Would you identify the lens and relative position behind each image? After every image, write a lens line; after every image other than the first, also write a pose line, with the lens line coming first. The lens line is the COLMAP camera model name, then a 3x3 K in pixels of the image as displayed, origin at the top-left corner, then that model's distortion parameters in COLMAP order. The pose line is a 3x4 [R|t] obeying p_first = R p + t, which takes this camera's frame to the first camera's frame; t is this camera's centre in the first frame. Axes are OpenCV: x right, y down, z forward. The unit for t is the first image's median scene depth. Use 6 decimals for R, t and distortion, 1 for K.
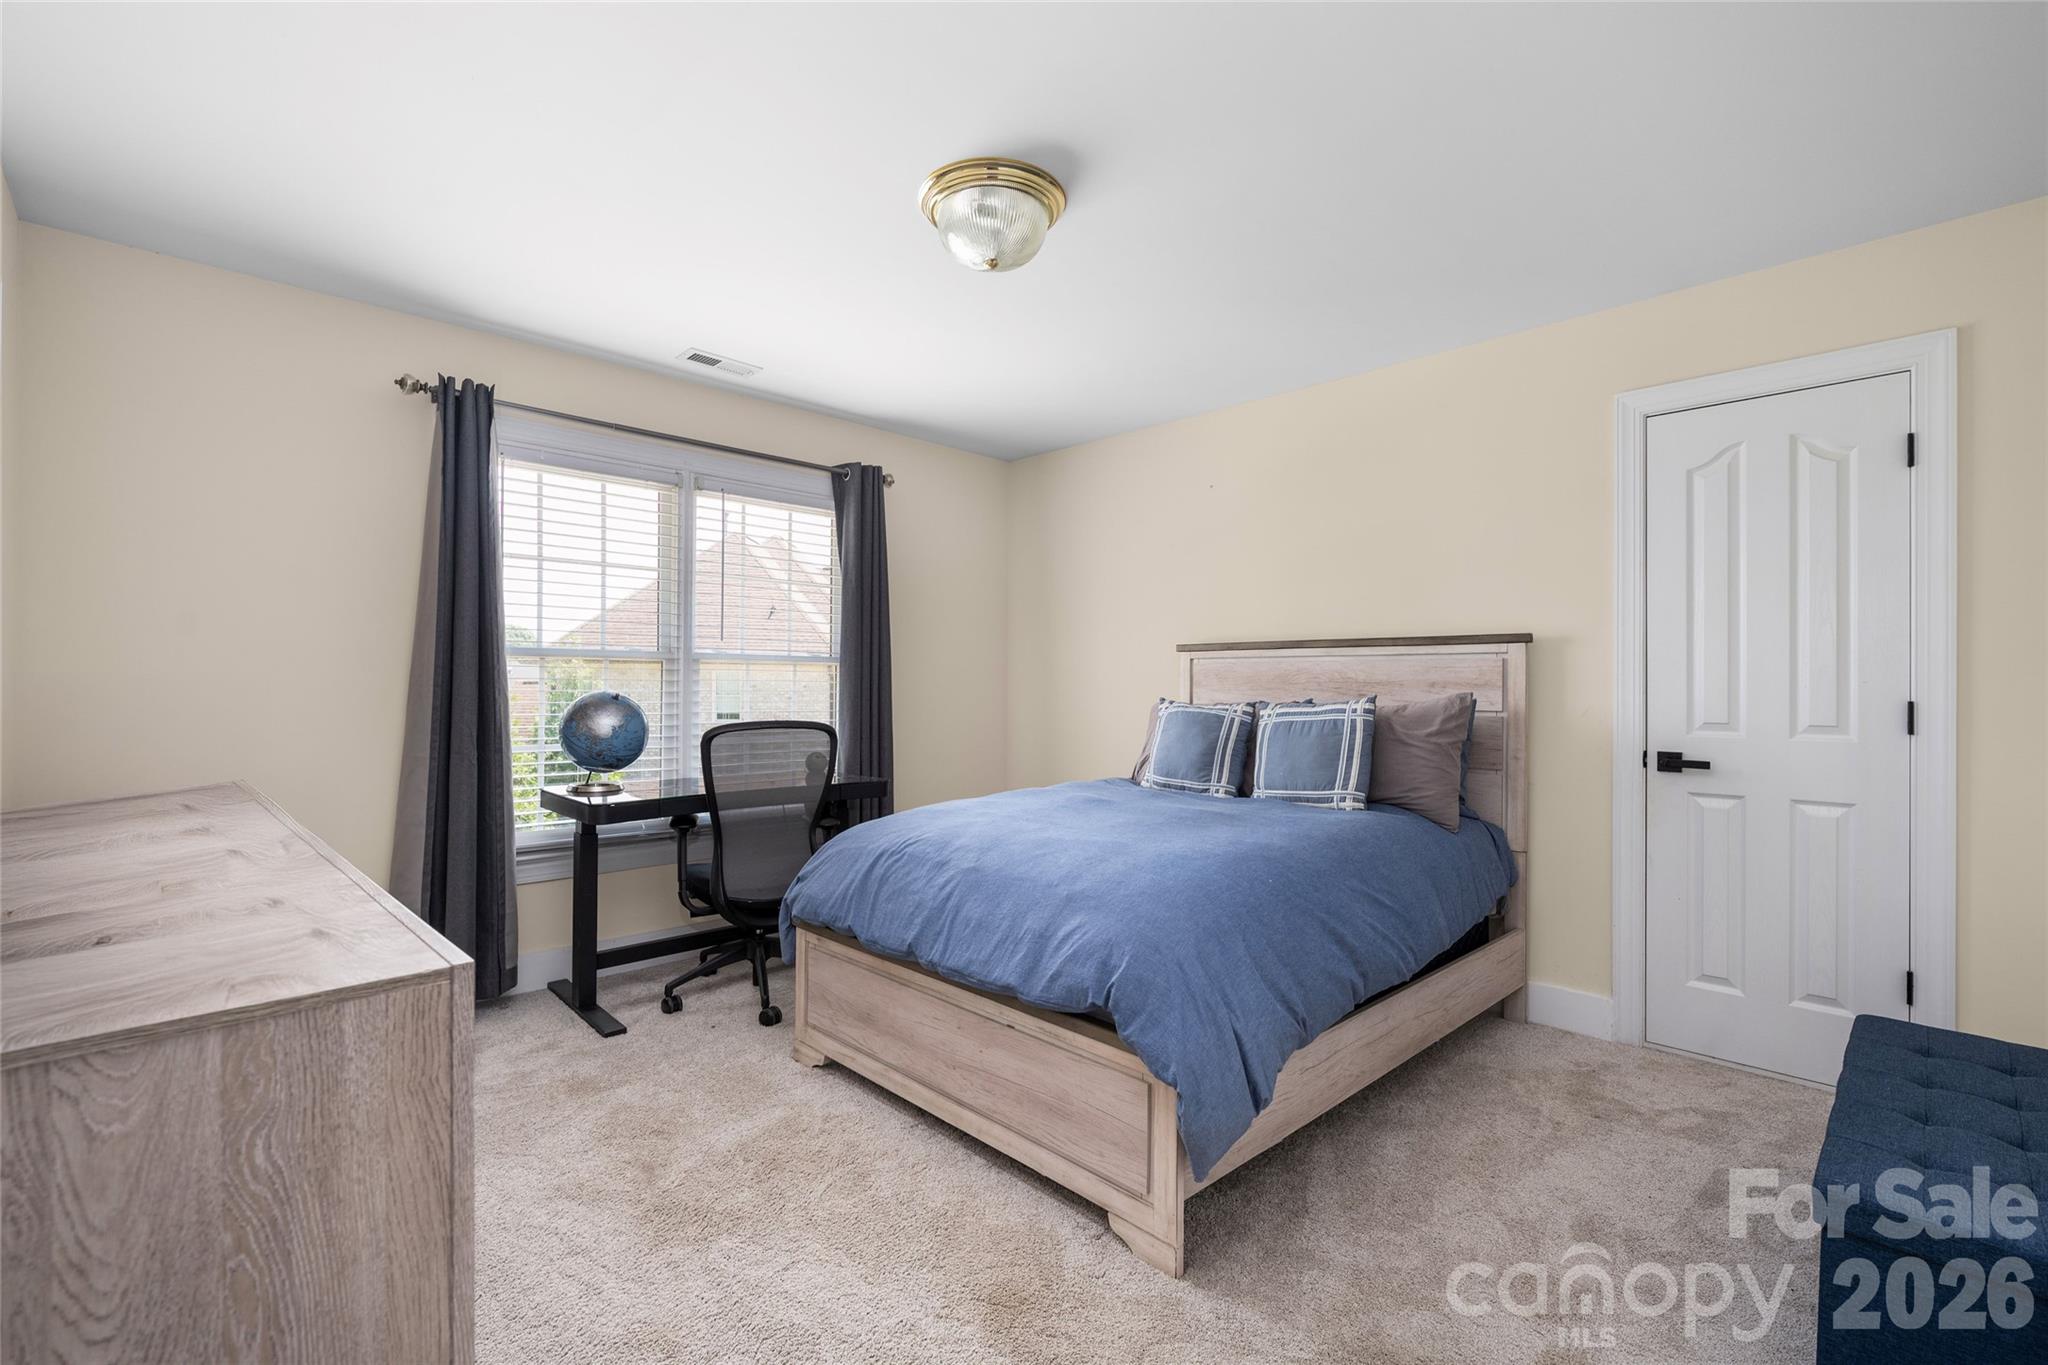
lens RADIAL K [[877.7, 0, 1019.9], [0, 877.7, 684.6], [0, 0, 1]] dist [-0.009097, 0.000293]
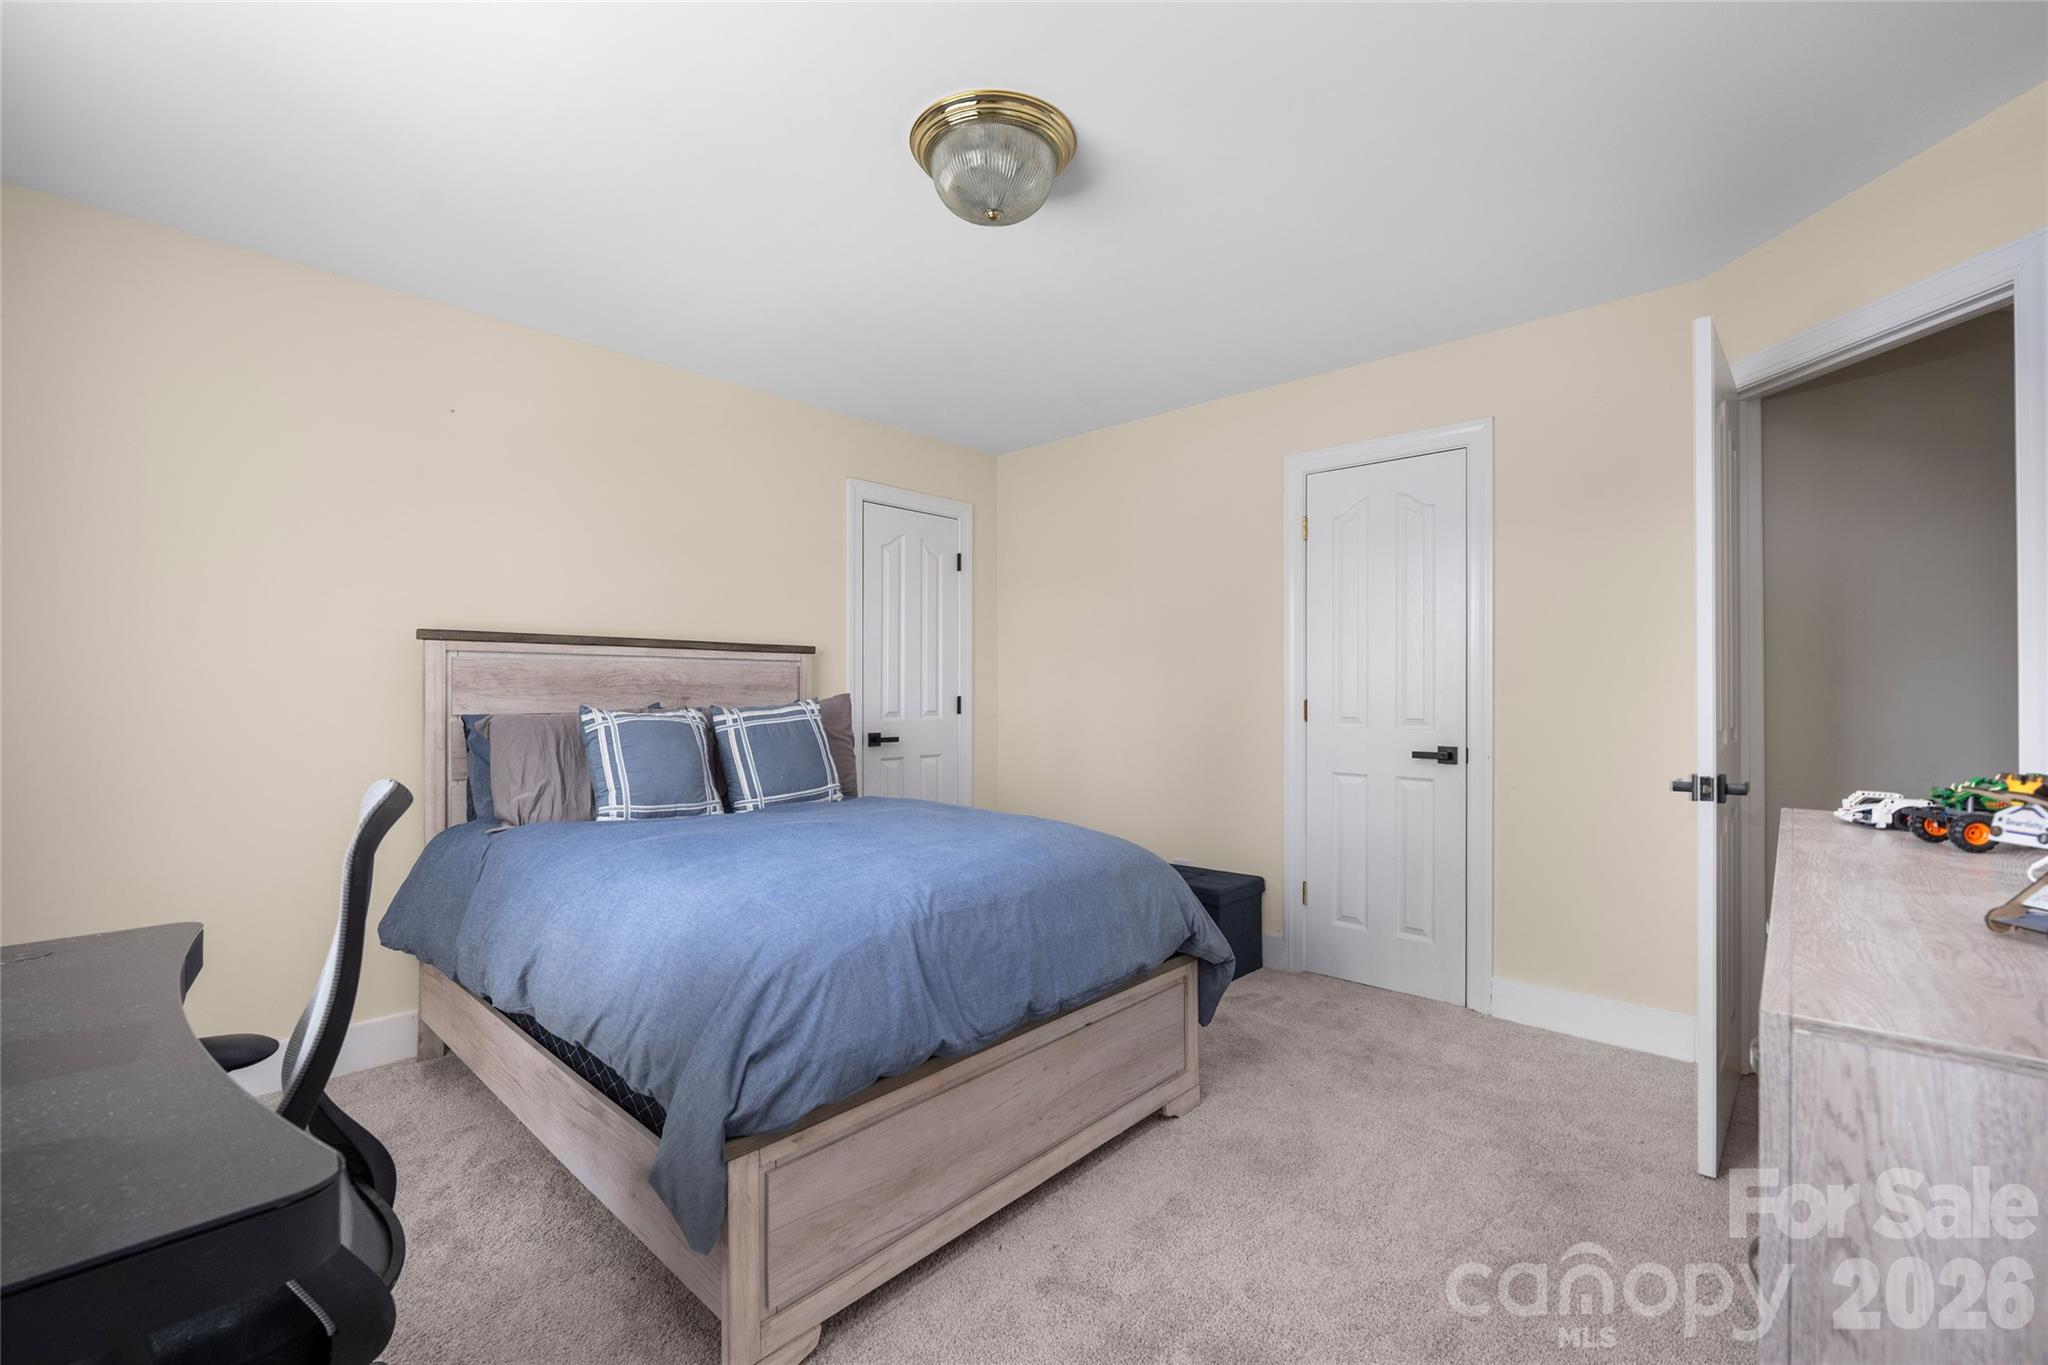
lens RADIAL K [[877.7, 0, 1023.6], [0, 877.7, 681.1], [0, 0, 1]] dist [-0.009097, 0.000293]
pose [[-0.050600, 0.006162, 0.998700, -0.862547], [0.000515, 0.999981, -0.006144, -0.001518], [-0.998719, 0.000203, -0.050602, 0.948742]]
